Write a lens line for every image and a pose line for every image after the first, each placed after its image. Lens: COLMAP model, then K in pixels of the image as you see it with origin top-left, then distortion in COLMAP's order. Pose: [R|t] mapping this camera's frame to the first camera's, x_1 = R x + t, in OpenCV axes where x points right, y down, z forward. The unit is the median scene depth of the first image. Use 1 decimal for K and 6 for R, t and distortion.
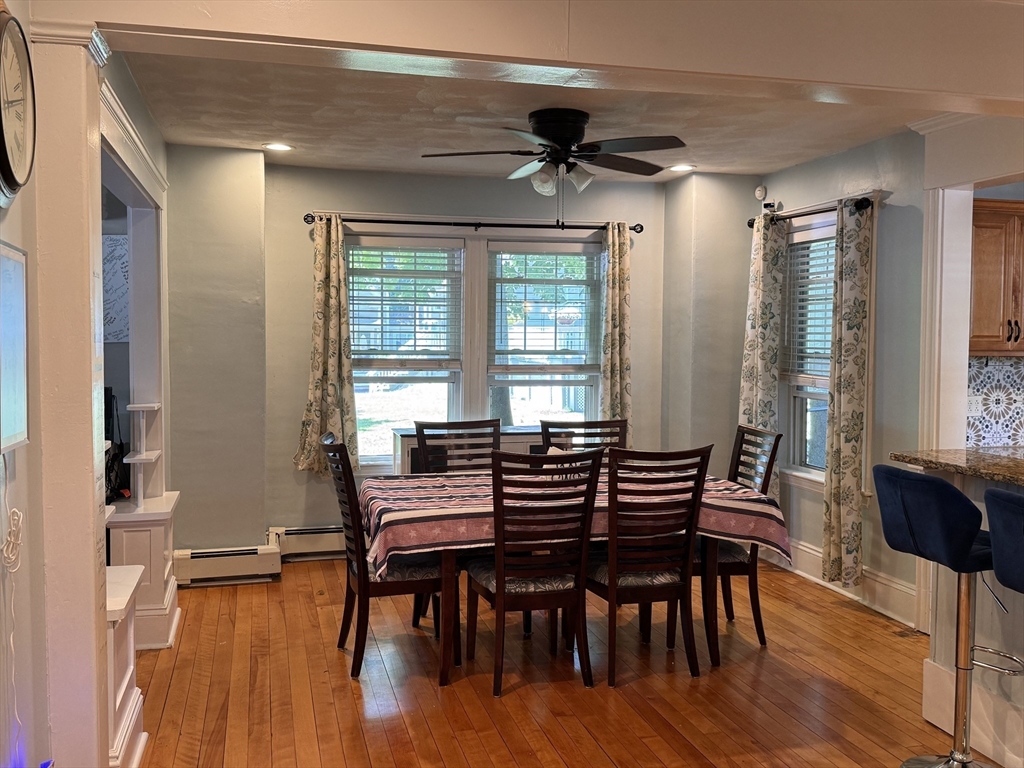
lens RADIAL K [[956.2, 0, 510.5], [0, 956.2, 388.9], [0, 0, 1]] dist [0.184671, -0.388574]
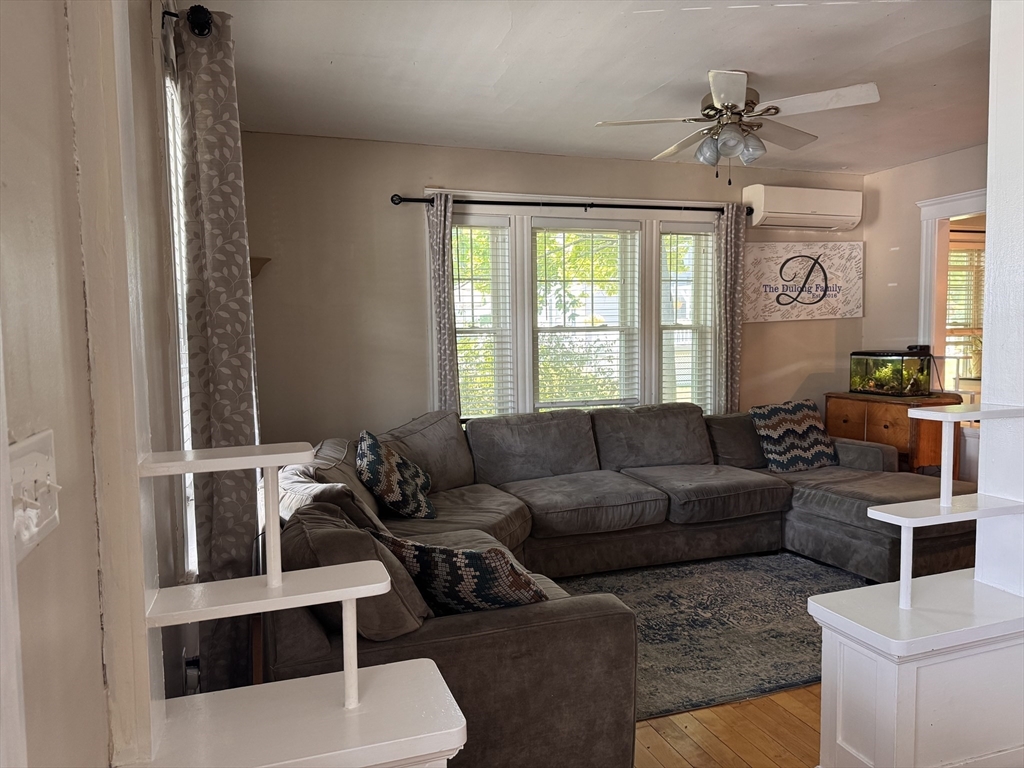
lens RADIAL K [[722.0, 0, 512.5], [0, 722.0, 387.7], [0, 0, 1]] dist [0.185553, -0.393036]
pose [[0.995429, -0.030351, 0.090550, -1.065449], [0.029075, 0.999459, 0.015386, 0.025206], [-0.090968, -0.012682, 0.995773, -0.027658]]
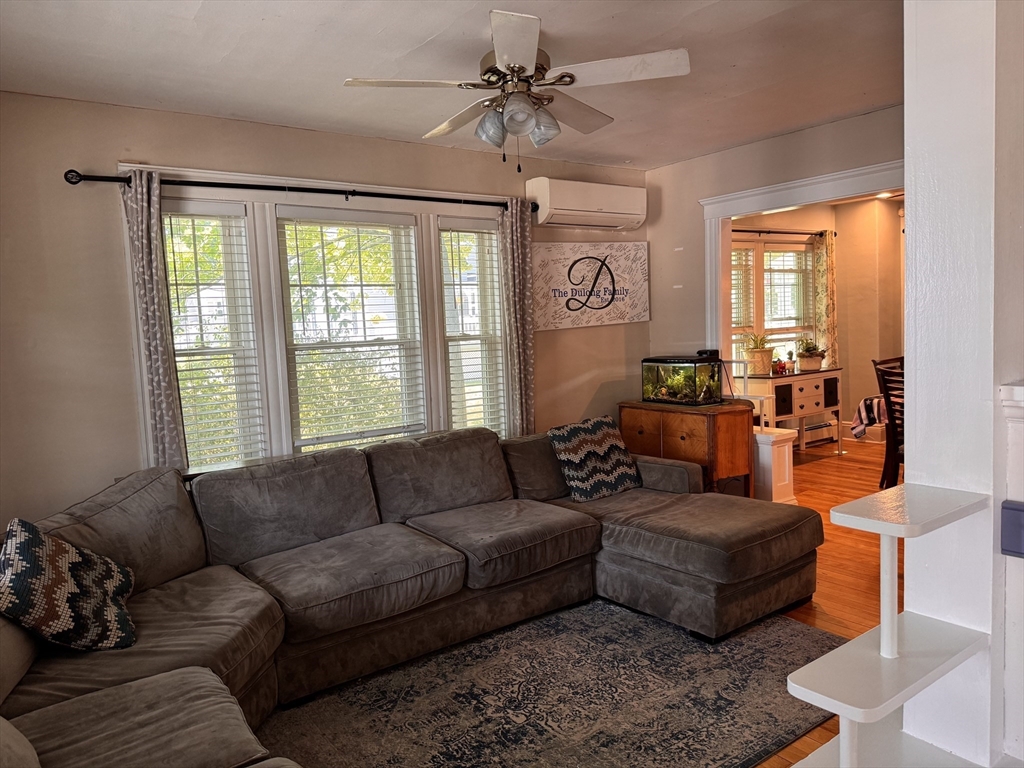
lens RADIAL K [[719.3, 0, 505.7], [0, 719.3, 382.1], [0, 0, 1]] dist [0.144897, -0.209221]
pose [[0.928281, -0.078268, 0.363549, -1.015106], [0.072265, 0.996931, 0.030108, -0.008171], [-0.364790, -0.001677, 0.931088, 0.139840]]
